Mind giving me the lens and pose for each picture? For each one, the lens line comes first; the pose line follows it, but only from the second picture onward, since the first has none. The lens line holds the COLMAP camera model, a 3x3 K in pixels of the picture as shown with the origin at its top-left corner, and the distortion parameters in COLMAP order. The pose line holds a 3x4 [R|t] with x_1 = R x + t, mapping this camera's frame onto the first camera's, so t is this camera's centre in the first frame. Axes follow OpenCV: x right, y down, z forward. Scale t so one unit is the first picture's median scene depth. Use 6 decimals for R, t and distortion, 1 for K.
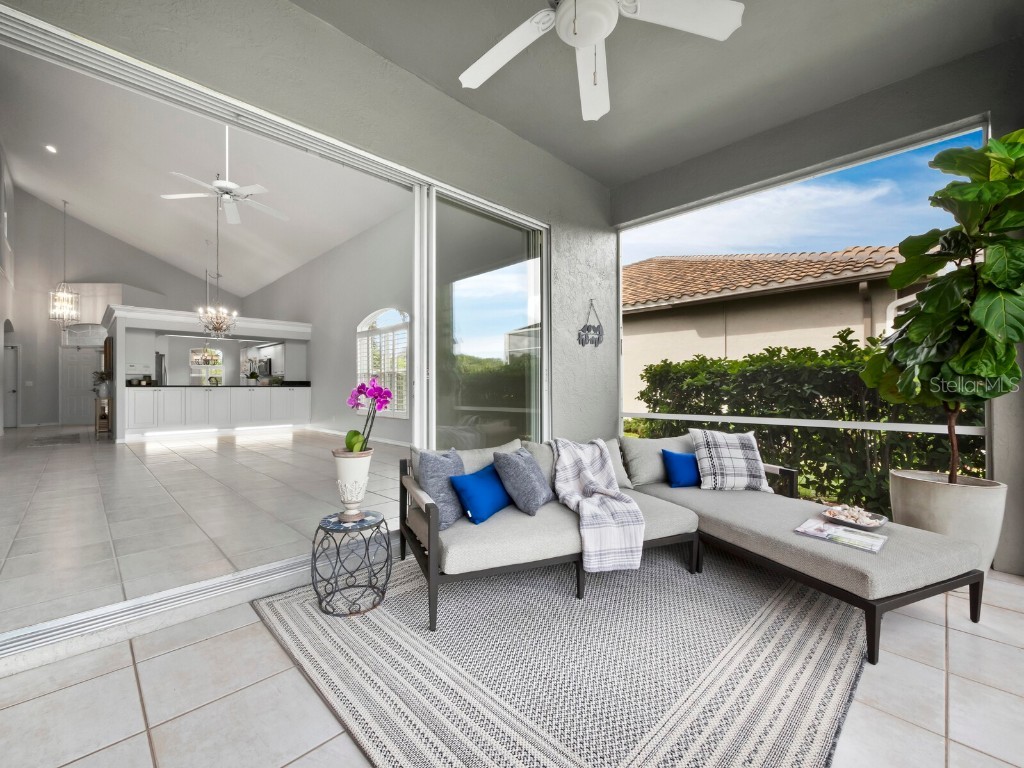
lens RADIAL K [[436.9, 0, 511.6], [0, 436.9, 387.9], [0, 0, 1]] dist [0.005165, -0.000269]
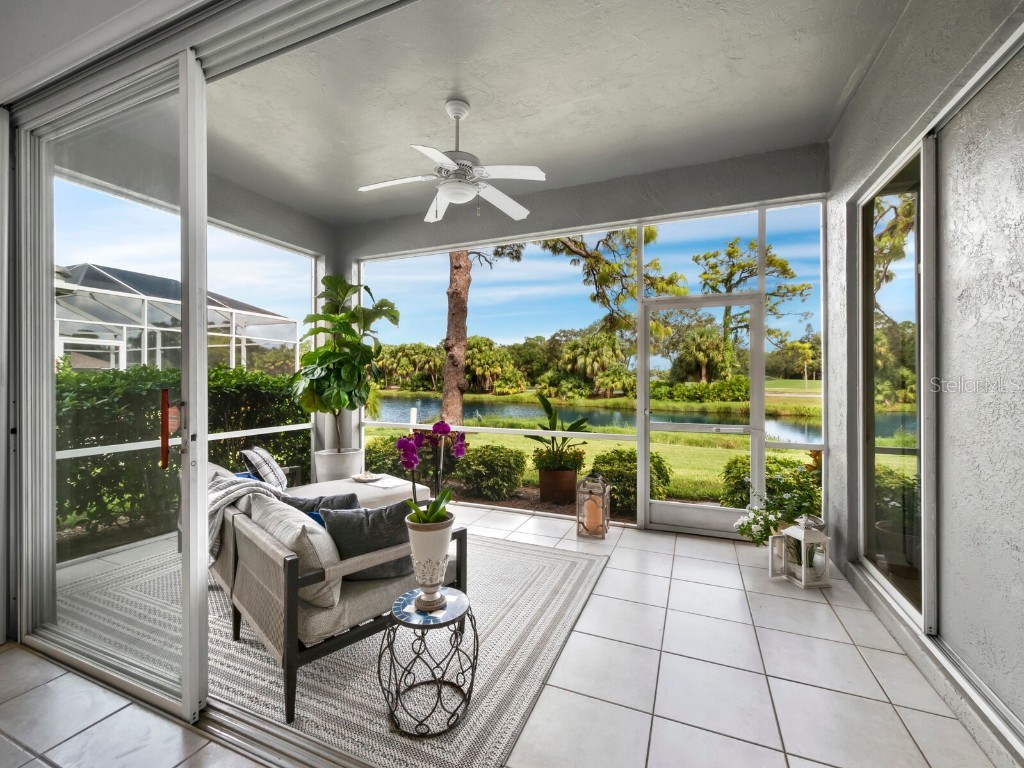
lens RADIAL K [[436.9, 0, 514.3], [0, 436.9, 379.1], [0, 0, 1]] dist [0.005165, -0.000269]
pose [[-0.385118, 0.003758, 0.922860, -0.563875], [0.002516, 0.999992, -0.003022, -0.051540], [-0.922864, 0.001158, -0.385124, 0.563999]]
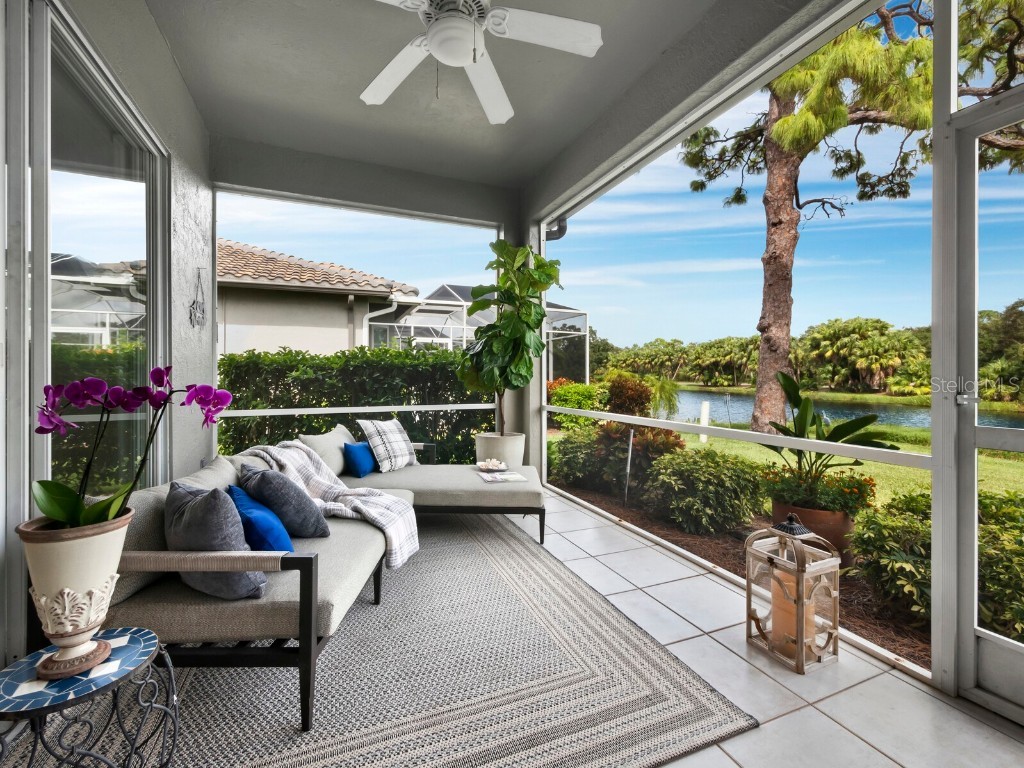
lens RADIAL K [[436.9, 0, 513.5], [0, 436.9, 378.8], [0, 0, 1]] dist [0.005165, -0.000269]
pose [[0.367108, -0.001712, 0.930177, -0.308147], [0.002021, 0.999997, 0.001042, -0.005446], [-0.930176, 0.001497, 0.367110, 0.183707]]
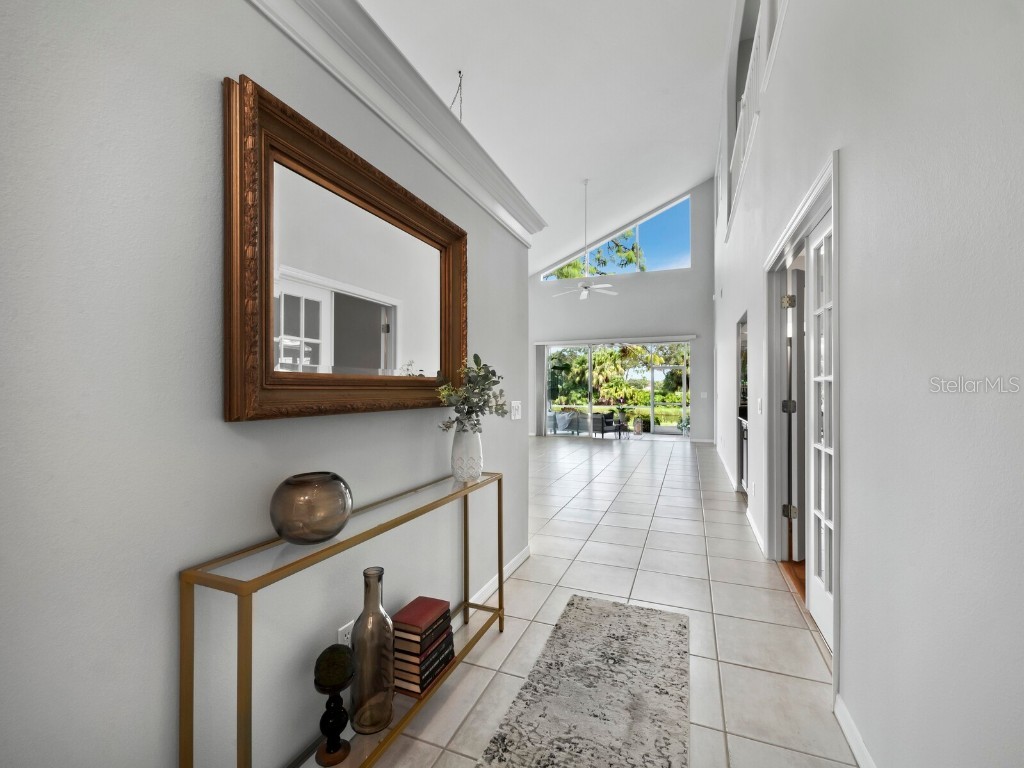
lens RADIAL K [[436.9, 0, 511.4], [0, 436.9, 389.7], [0, 0, 1]] dist [0.005165, -0.000269]
pose [[-0.391393, 0.003029, 0.920219, -2.494852], [0.002505, 0.999994, -0.002226, -0.053494], [-0.920220, 0.001434, -0.391398, 2.294107]]
